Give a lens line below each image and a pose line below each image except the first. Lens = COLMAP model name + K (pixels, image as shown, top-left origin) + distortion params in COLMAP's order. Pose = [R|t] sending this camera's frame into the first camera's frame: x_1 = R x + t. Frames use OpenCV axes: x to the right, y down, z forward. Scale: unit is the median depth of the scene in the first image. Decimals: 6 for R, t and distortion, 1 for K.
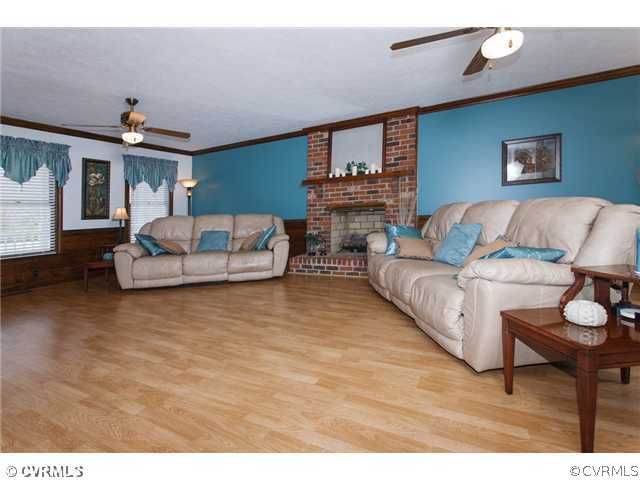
lens RADIAL K [[300.1, 0, 329.4], [0, 300.1, 209.0], [0, 0, 1]] dist [0.008668, 0.000080]
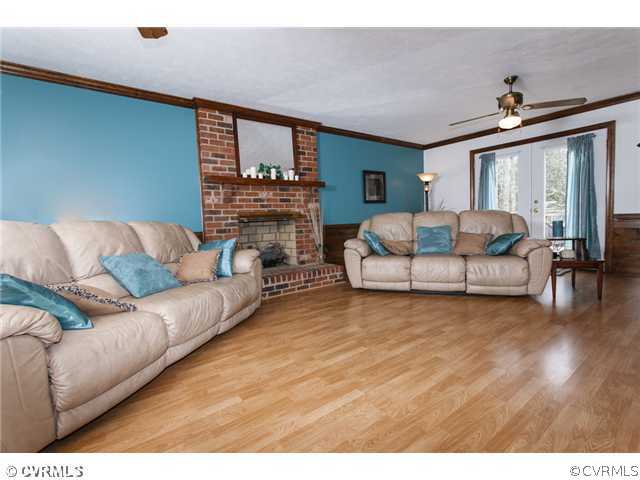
lens RADIAL K [[300.1, 0, 319.8], [0, 300.1, 243.3], [0, 0, 1]] dist [0.008668, 0.000080]
pose [[0.442543, -0.047276, 0.895500, -0.663220], [0.010015, 0.998808, 0.047781, 0.033668], [-0.896691, -0.012177, 0.442489, 0.503752]]
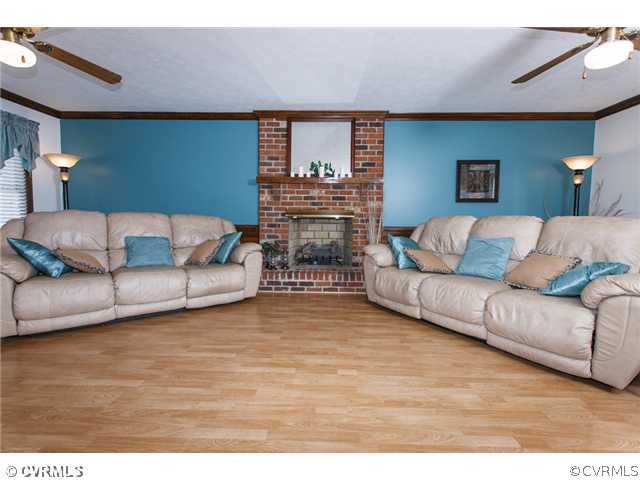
lens RADIAL K [[300.1, 0, 323.5], [0, 300.1, 242.6], [0, 0, 1]] dist [0.008668, 0.000080]
pose [[0.903613, 0.019096, 0.427924, -0.290600], [-0.053946, 0.996125, 0.069461, 0.016589], [-0.424940, -0.085851, 0.901141, 0.201715]]
